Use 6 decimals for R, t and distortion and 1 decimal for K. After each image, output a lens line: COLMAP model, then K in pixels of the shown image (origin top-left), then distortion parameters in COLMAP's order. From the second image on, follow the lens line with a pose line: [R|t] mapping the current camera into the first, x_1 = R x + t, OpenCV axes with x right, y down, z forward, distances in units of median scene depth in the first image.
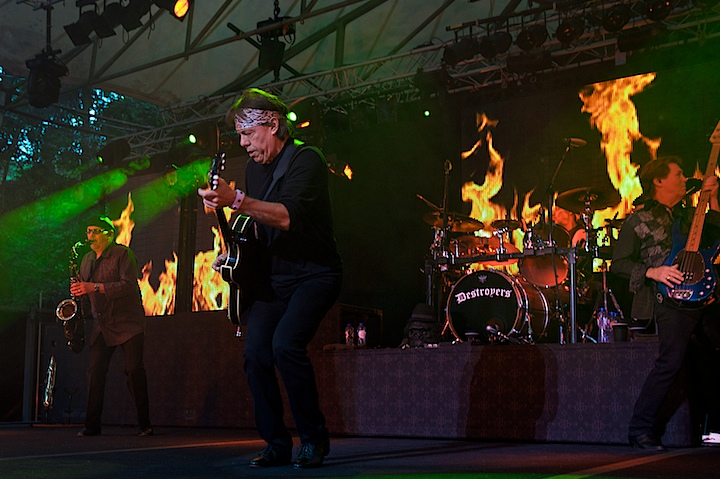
lens RADIAL K [[871.4, 0, 287.3], [0, 871.4, 287.9], [0, 0, 1]] dist [0.030435, 0.042102]
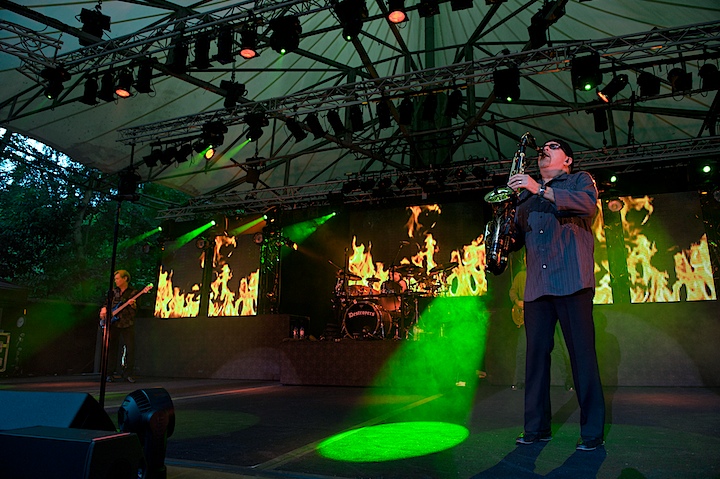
lens RADIAL K [[490.8, 0, 360.0], [0, 490.8, 239.5], [0, 0, 1]] dist [-0.048943, -0.001412]
pose [[0.972132, 0.047996, 0.229469, -0.053088], [-0.025565, 0.994685, -0.099745, -0.050795], [-0.233037, 0.091099, 0.968192, -0.137599]]
